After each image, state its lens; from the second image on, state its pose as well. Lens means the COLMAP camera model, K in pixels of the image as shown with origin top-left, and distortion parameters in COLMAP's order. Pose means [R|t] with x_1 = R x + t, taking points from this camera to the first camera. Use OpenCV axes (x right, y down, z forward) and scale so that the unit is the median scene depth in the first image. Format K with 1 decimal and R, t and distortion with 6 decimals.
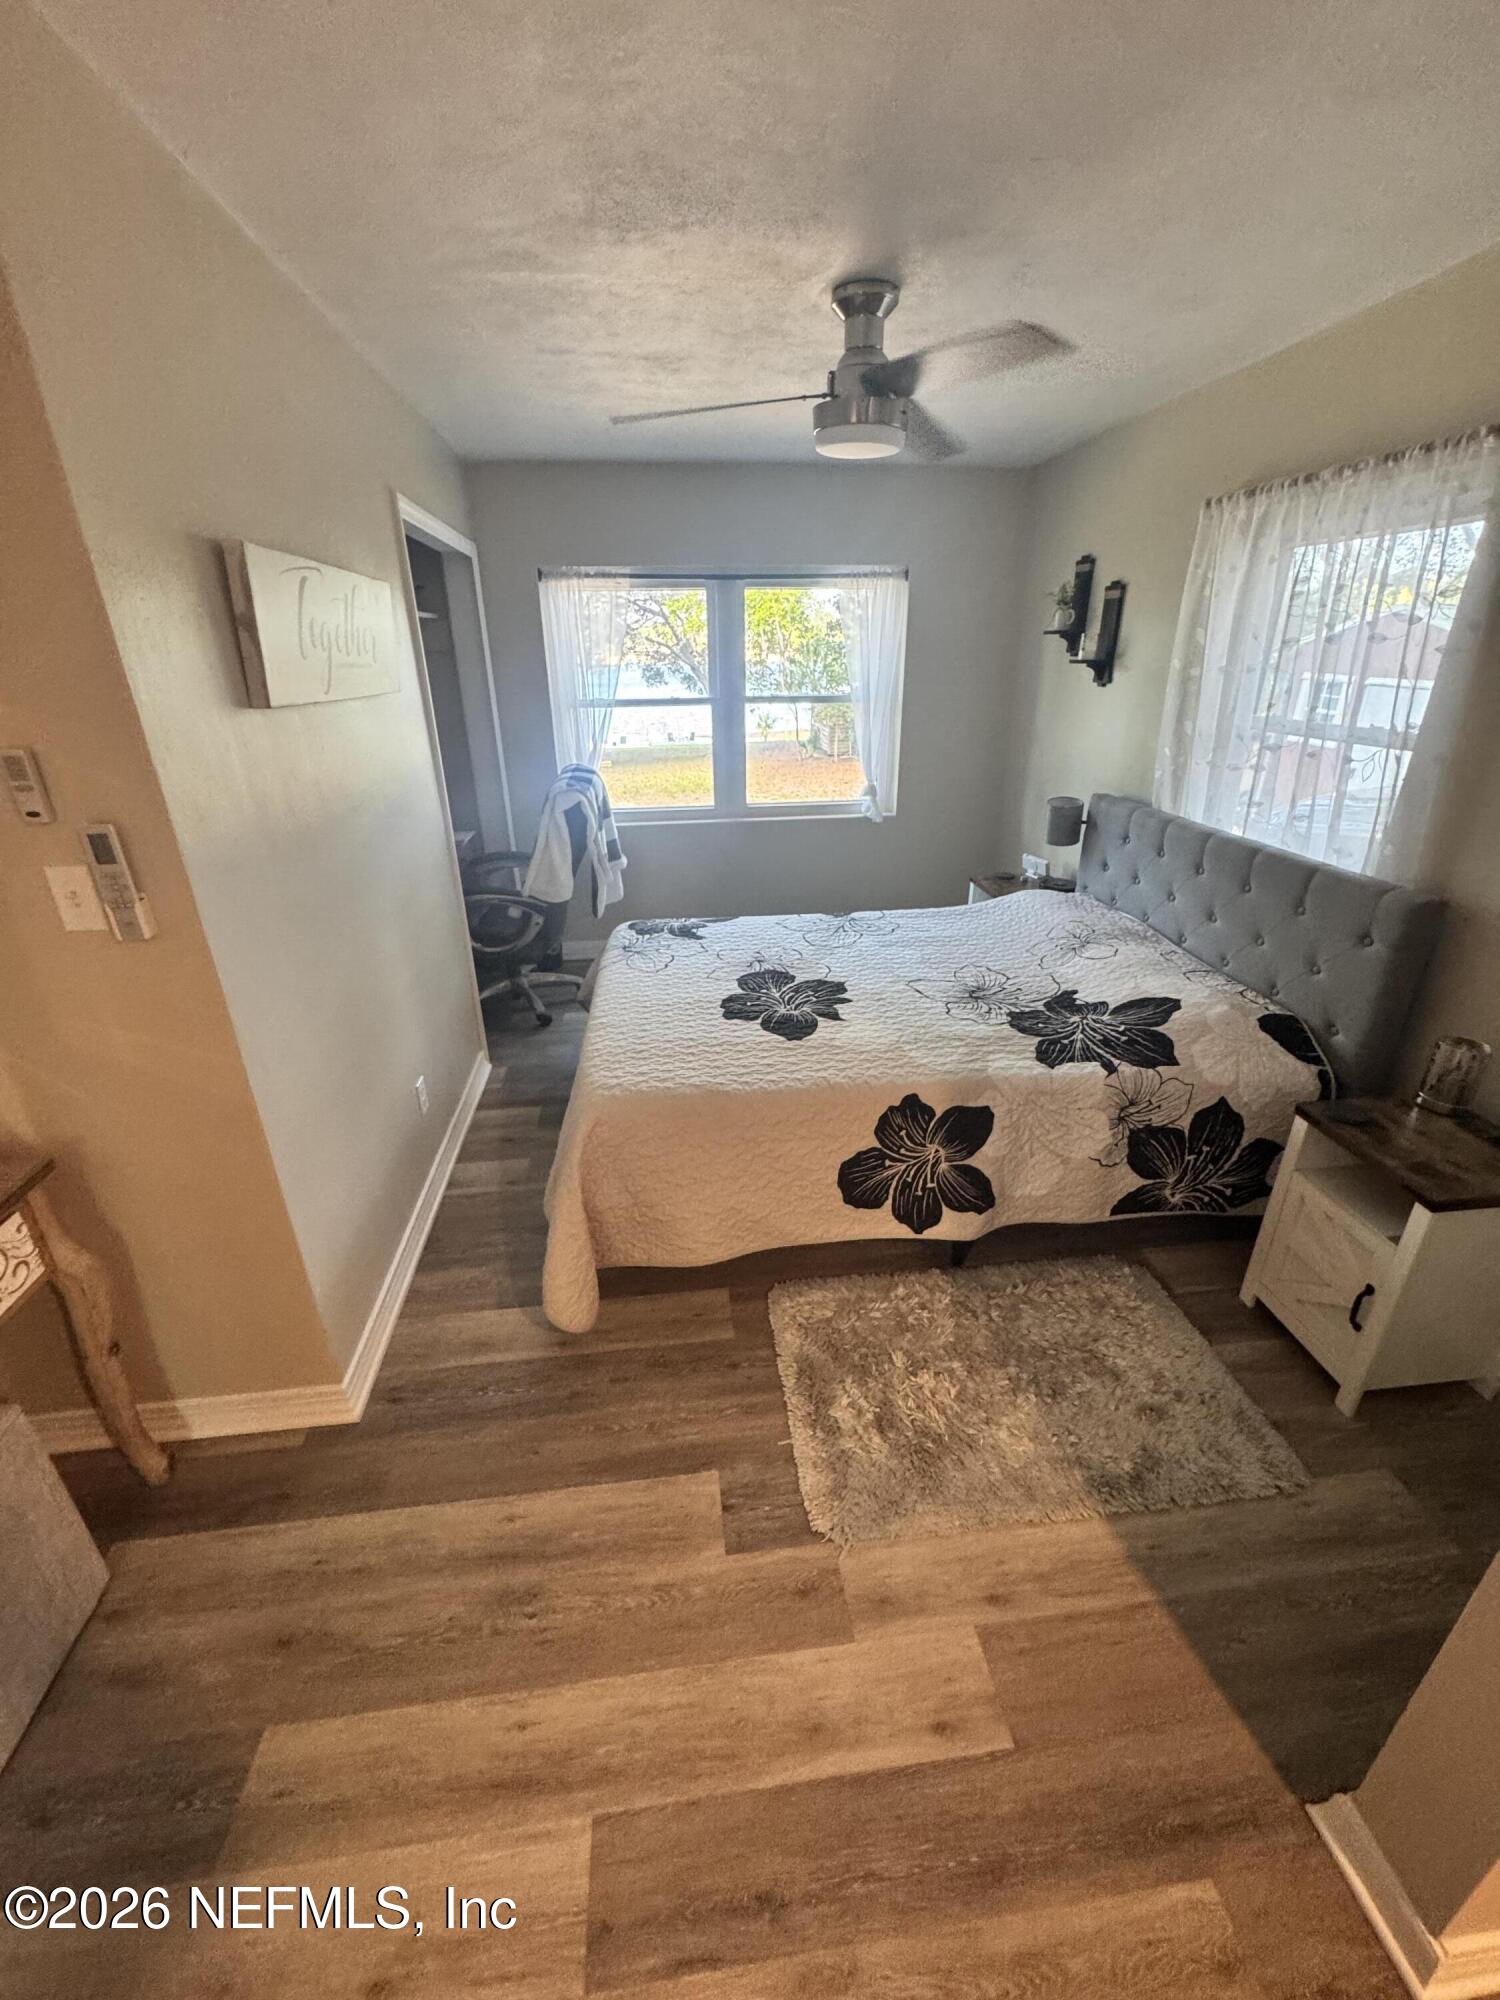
lens RADIAL K [[799.4, 0, 753.4], [0, 799.4, 998.9], [0, 0, 1]] dist [-0.003032, -0.000210]
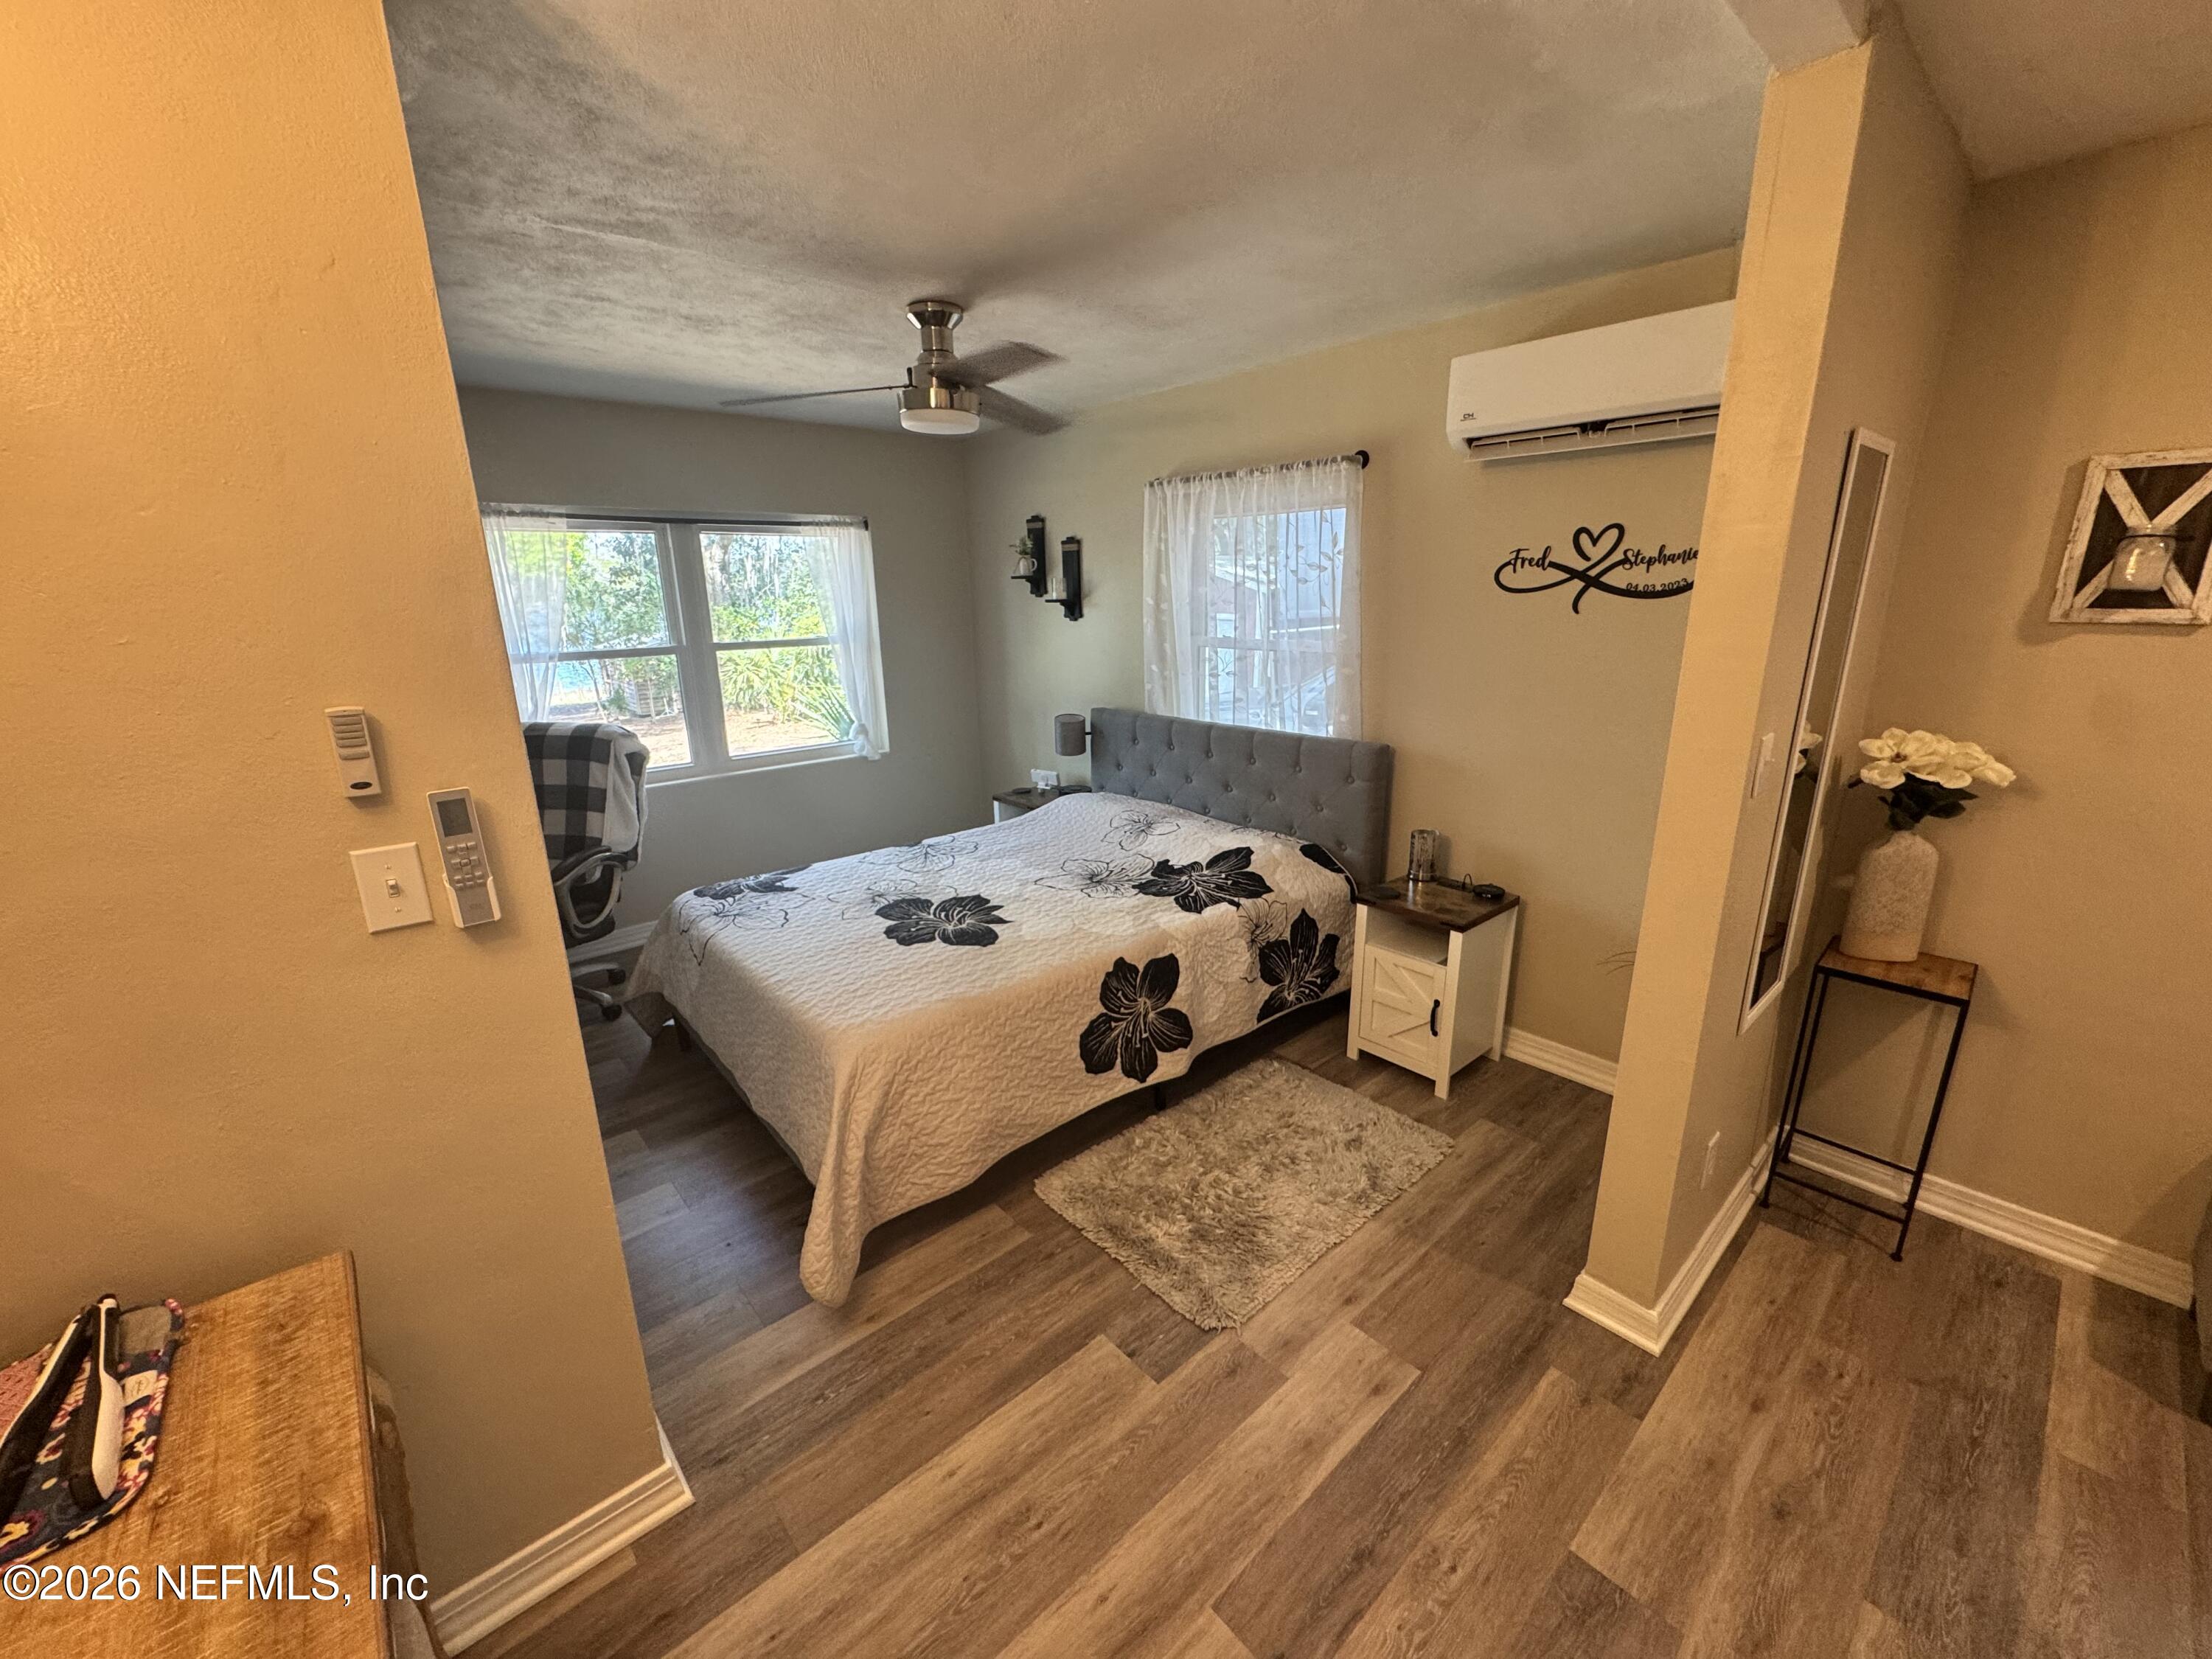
lens RADIAL K [[886.6, 0, 1102.0], [0, 886.6, 829.8], [0, 0, 1]] dist [-0.000942, 0.000172]
pose [[0.822679, -0.154674, 0.547060, -0.461509], [0.236432, 0.968198, -0.081806, 0.037024], [-0.517009, 0.196643, 0.833086, -0.077300]]
